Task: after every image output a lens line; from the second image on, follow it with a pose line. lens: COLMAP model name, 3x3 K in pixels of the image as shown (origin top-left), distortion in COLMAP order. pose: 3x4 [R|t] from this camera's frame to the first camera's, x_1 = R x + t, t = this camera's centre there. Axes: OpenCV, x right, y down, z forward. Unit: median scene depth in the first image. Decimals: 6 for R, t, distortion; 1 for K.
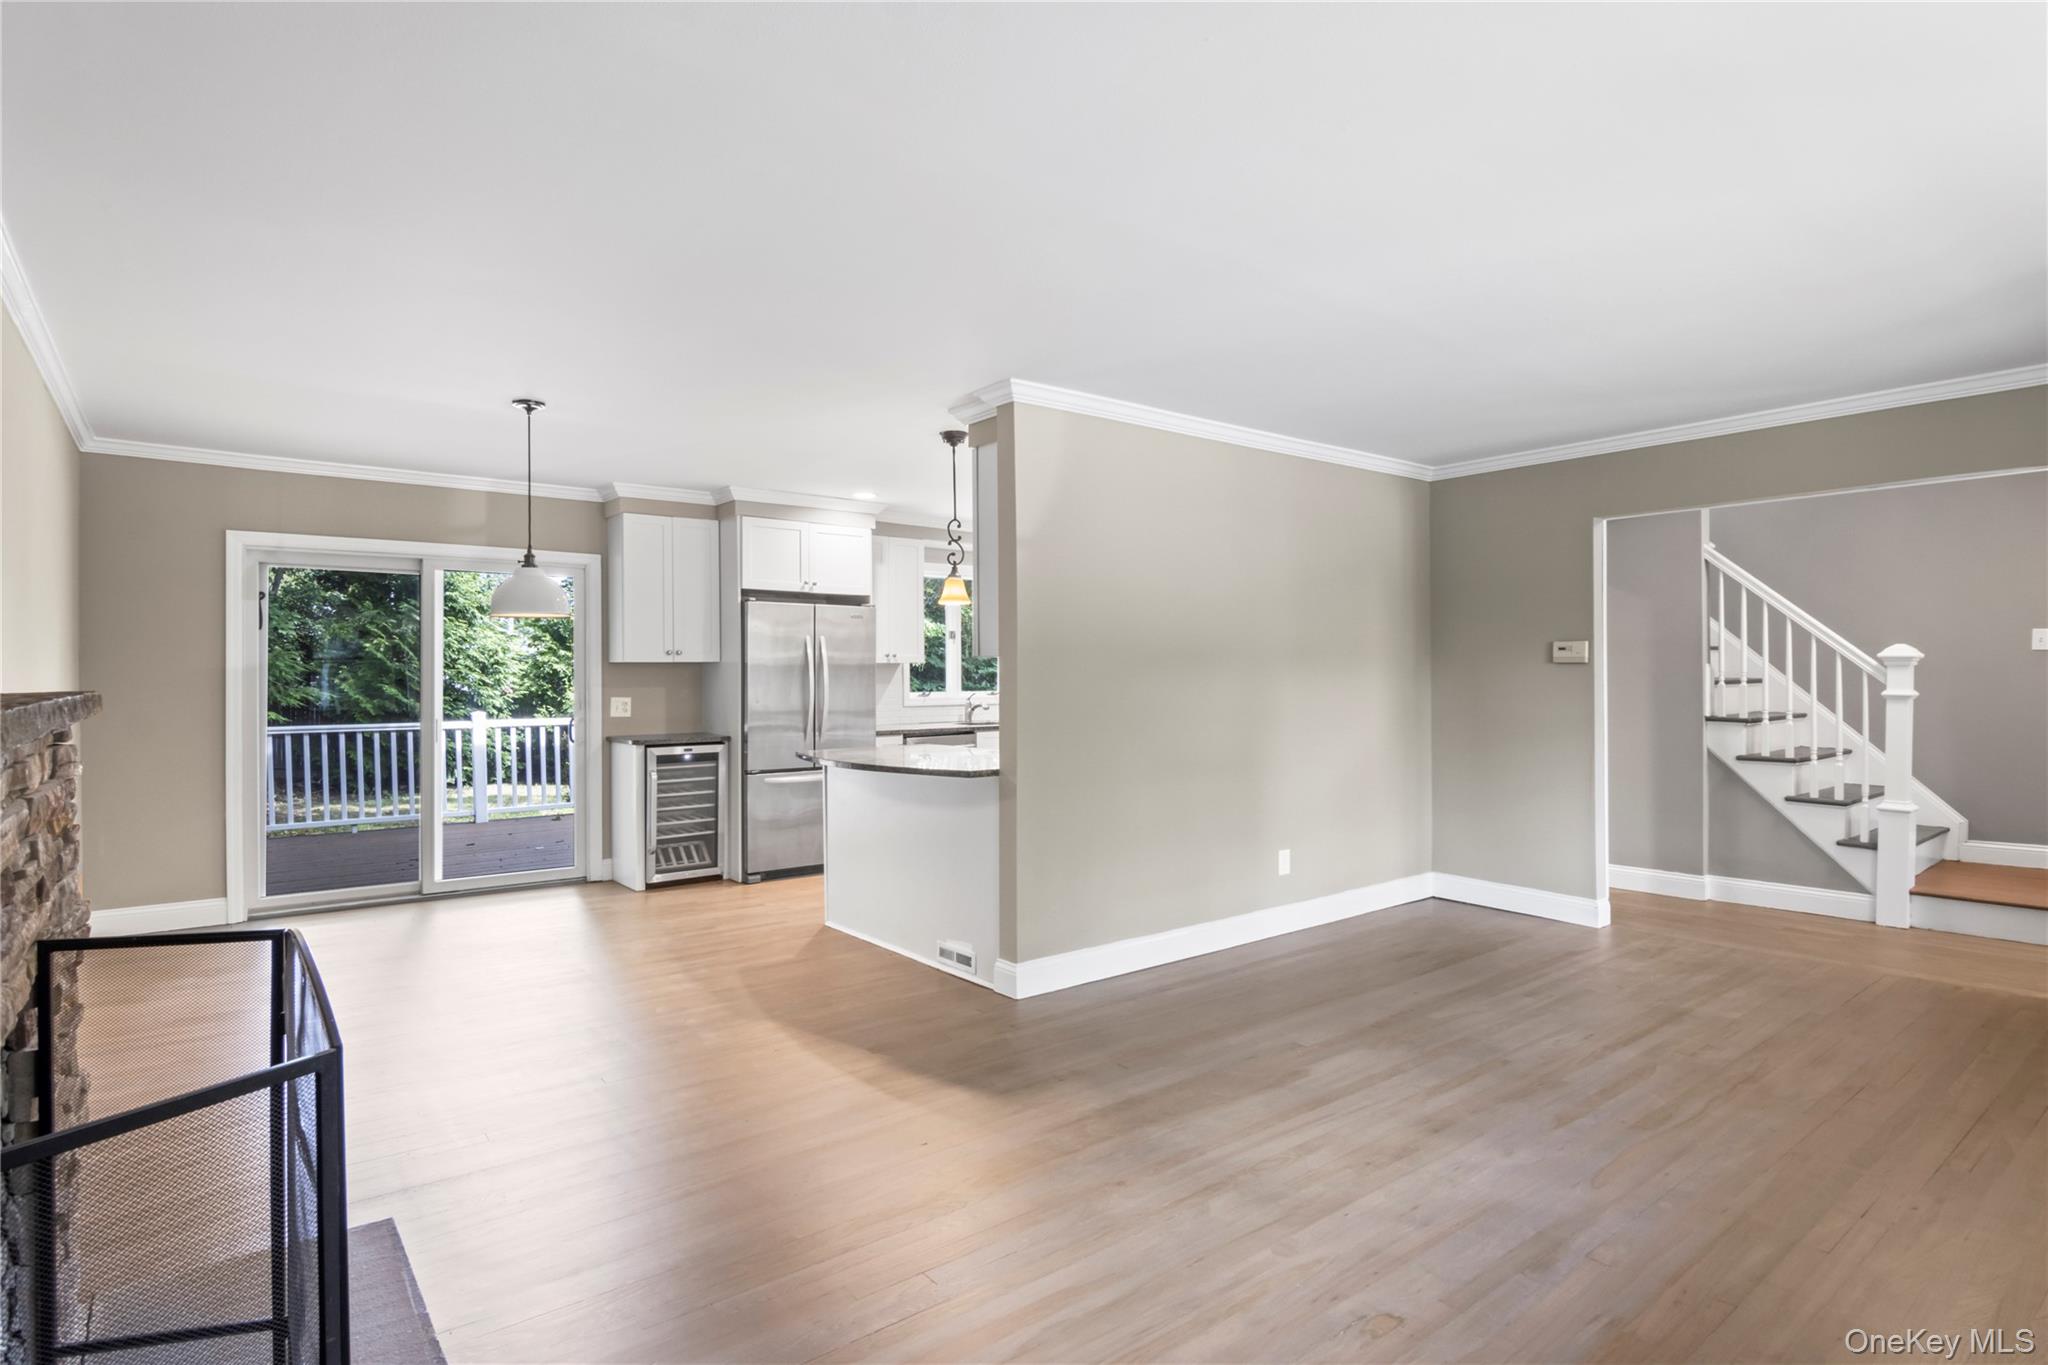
lens RADIAL K [[1075.9, 0, 1024.0], [0, 1075.9, 682.5], [0, 0, 1]] dist [0.001579, -0.017137]
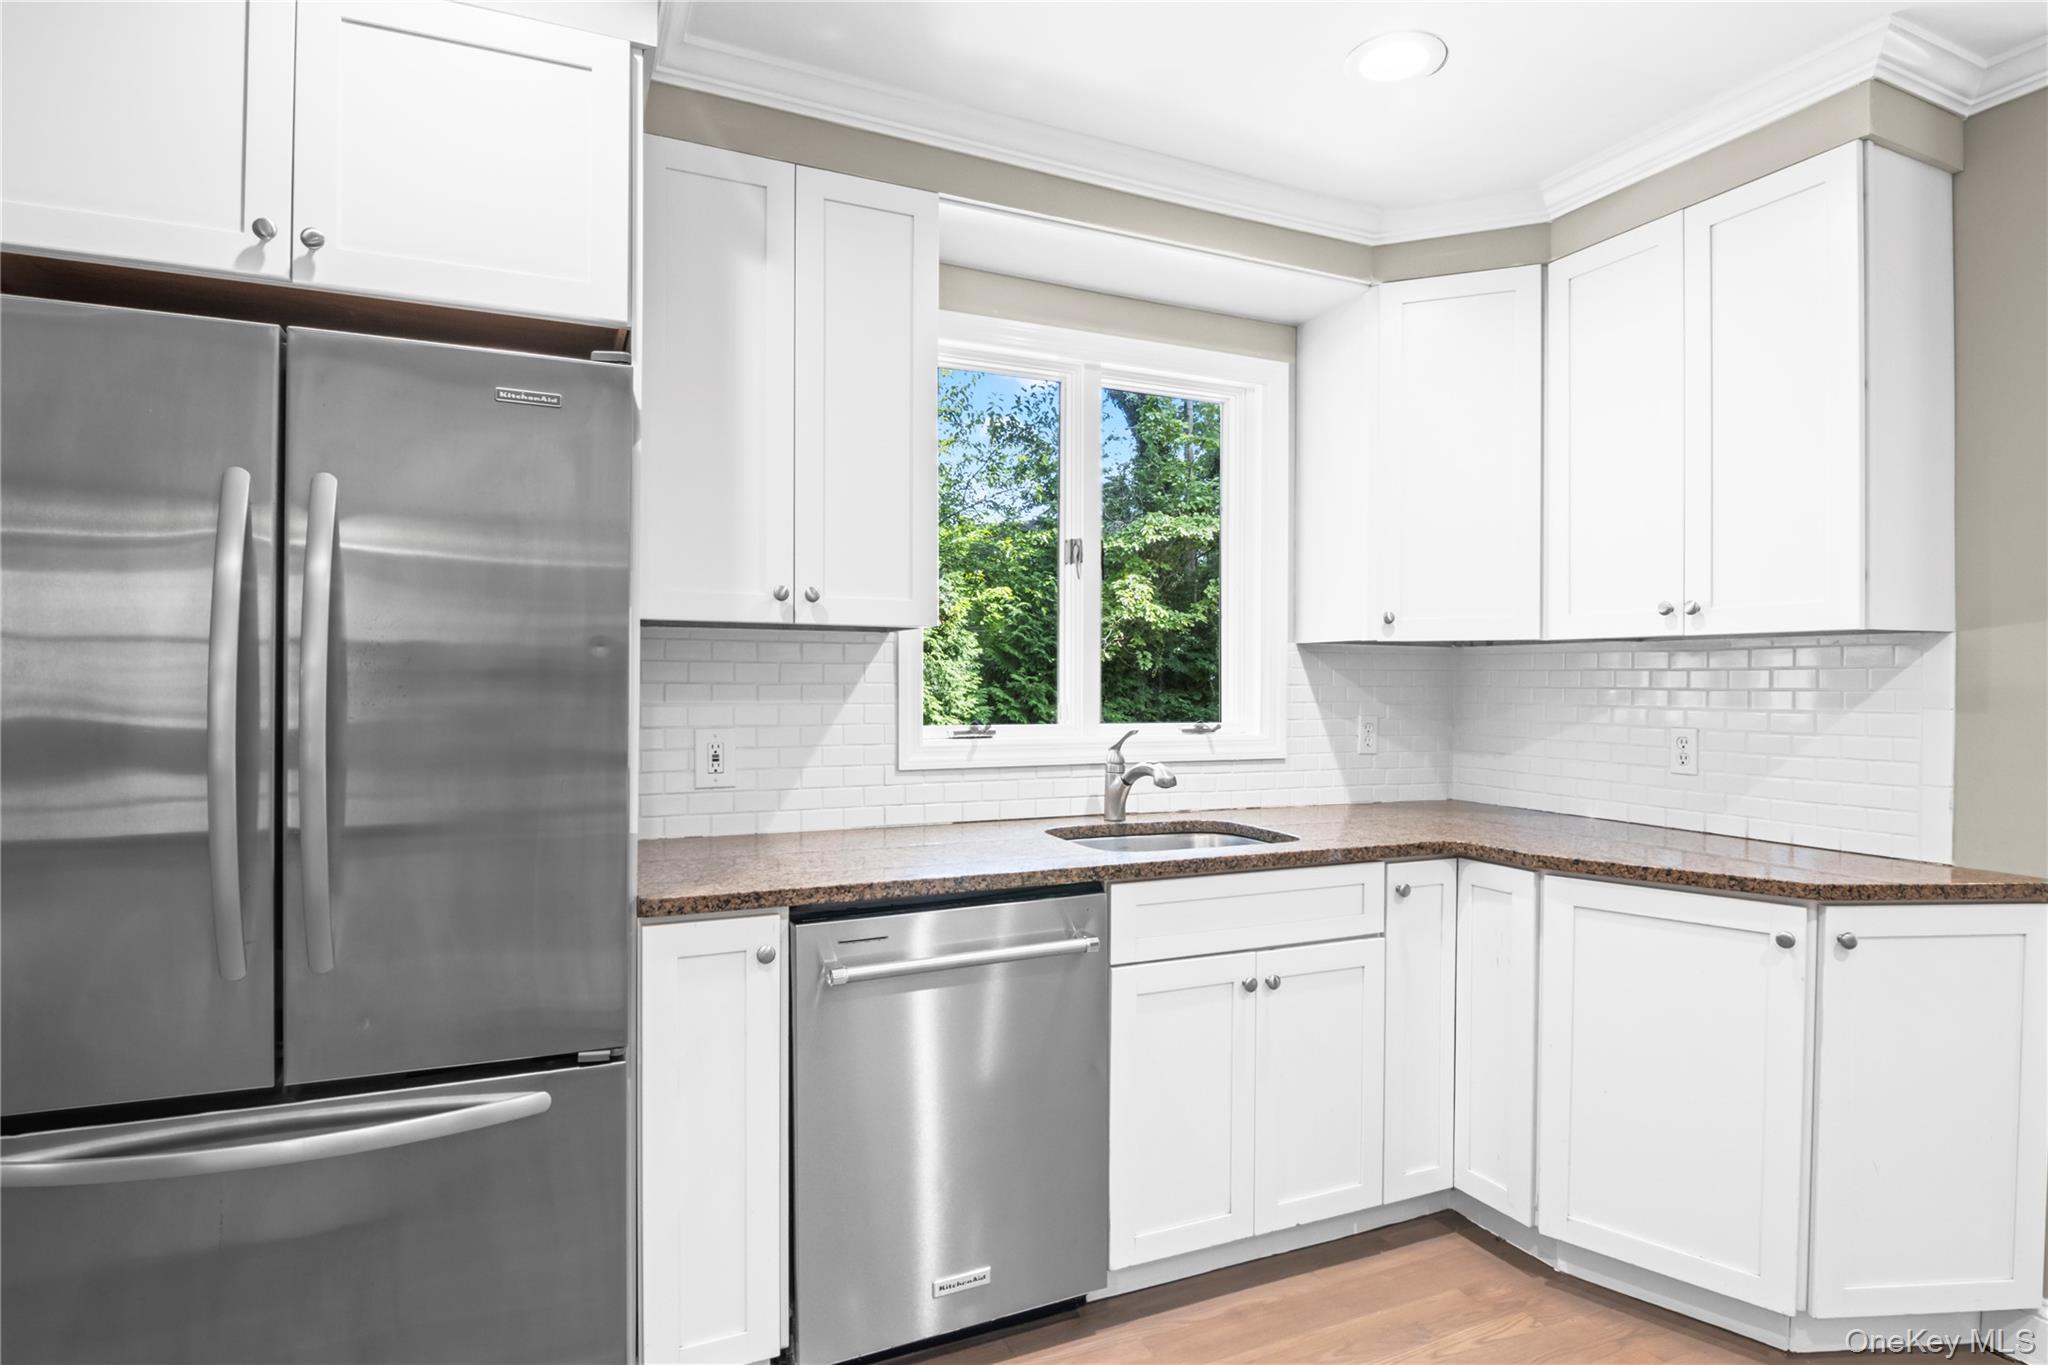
lens RADIAL K [[1071.7, 0, 1021.7], [0, 1071.7, 690.9], [0, 0, 1]] dist [-0.001501, -0.015849]
pose [[0.969059, 0.011753, -0.246547, -0.000402], [-0.011526, 0.999931, 0.002362, -0.002438], [0.246558, 0.000552, 0.969128, 0.850735]]
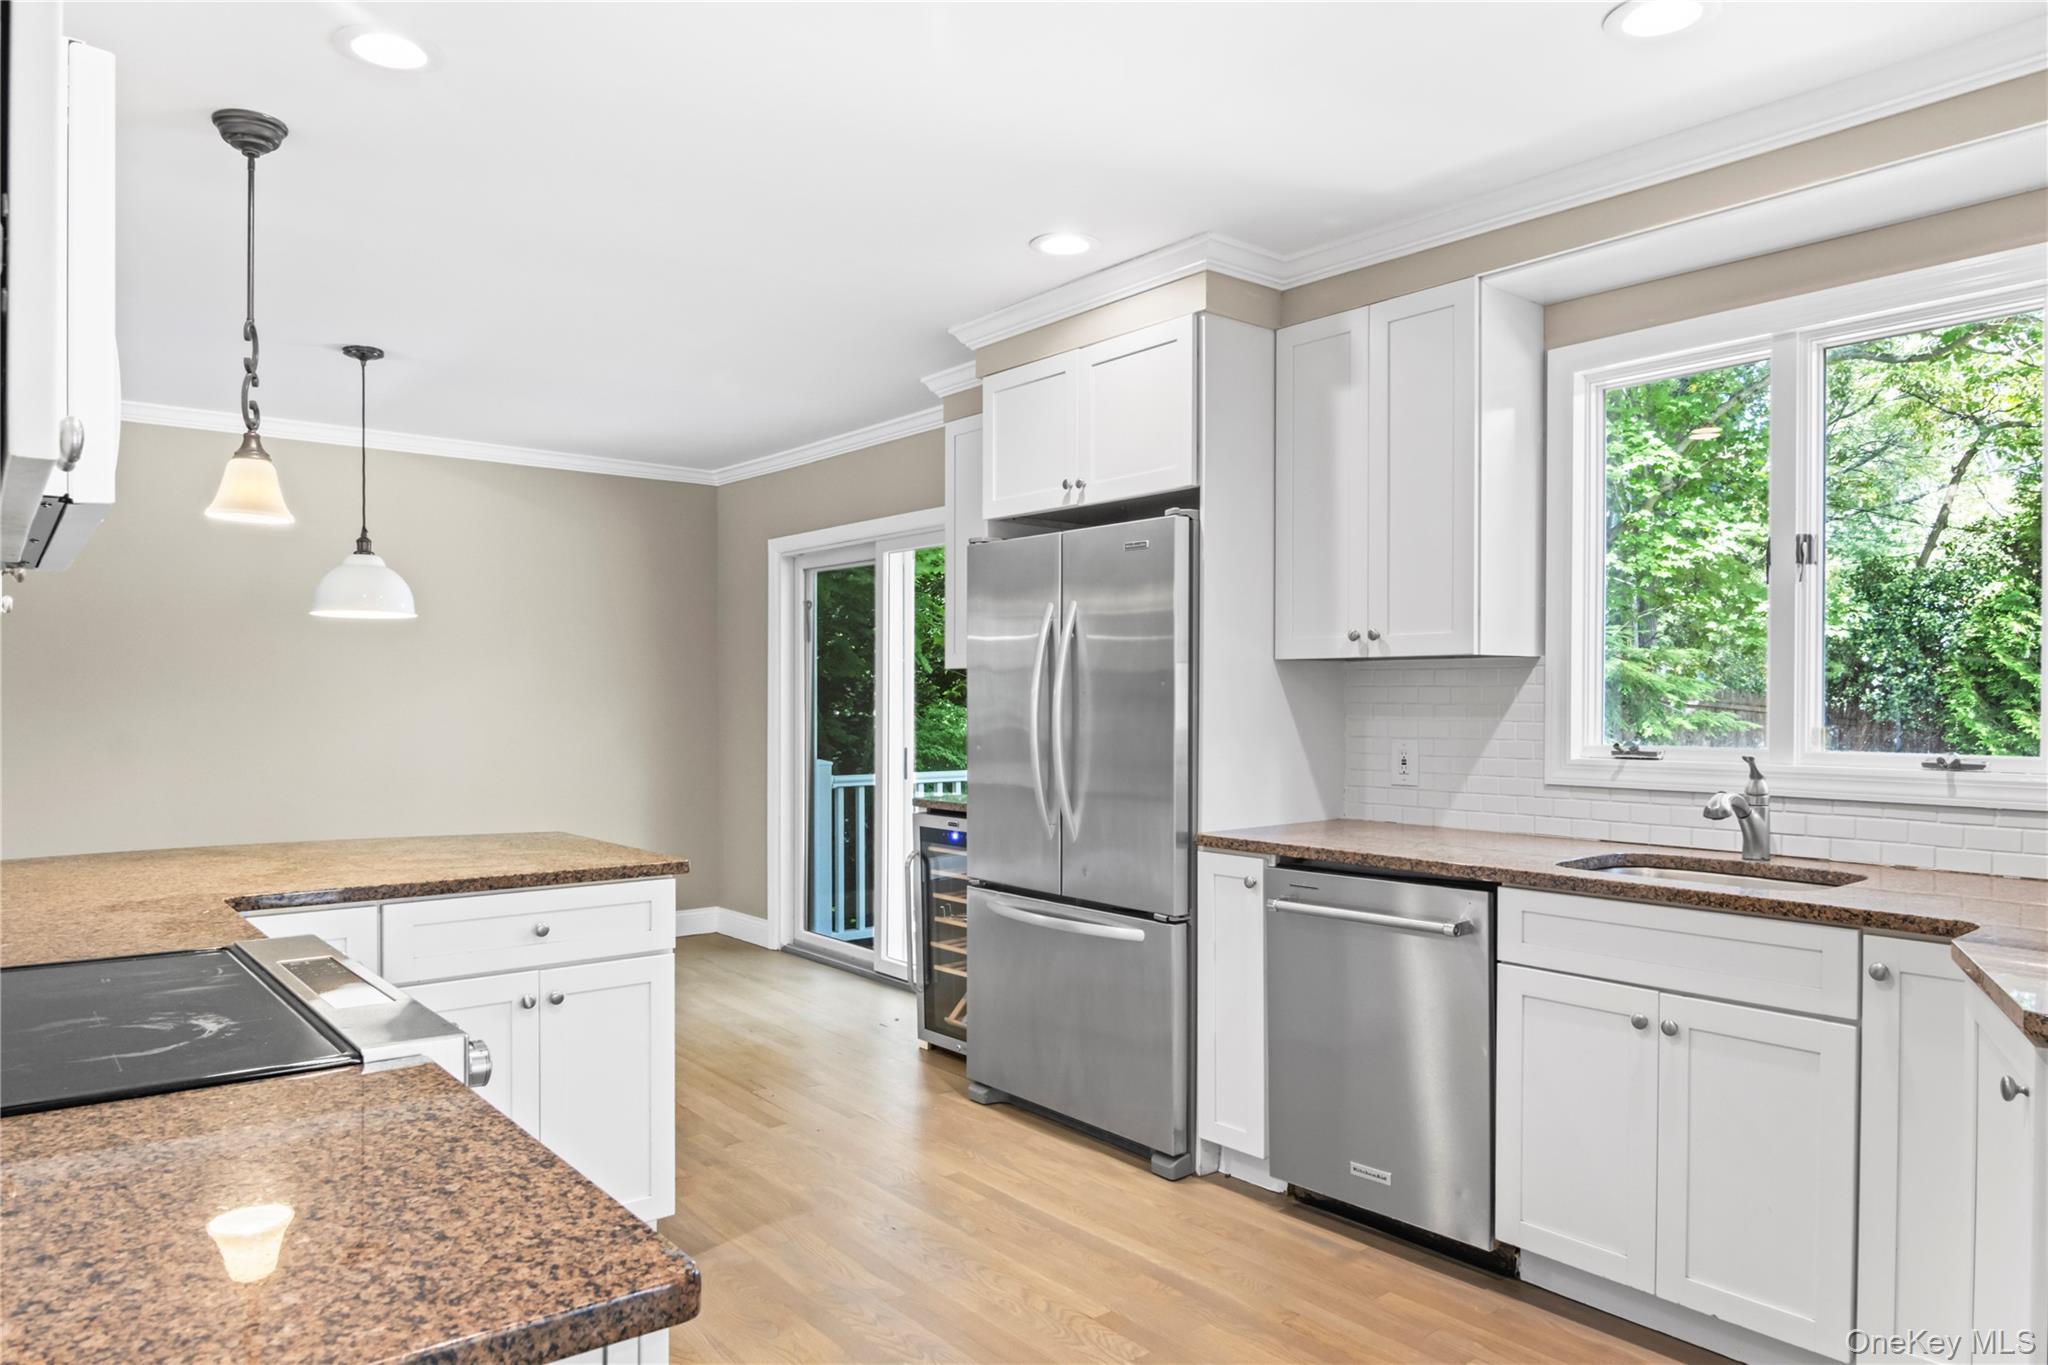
lens RADIAL K [[1307.4, 0, 1016.9], [0, 1307.4, 717.8], [0, 0, 1]] dist [0.002064, -0.000419]
pose [[0.002971, 0.018624, -0.999822, 0.356397], [-0.009488, 0.999782, 0.018595, -0.005478], [0.999951, 0.009431, 0.003147, 1.002712]]
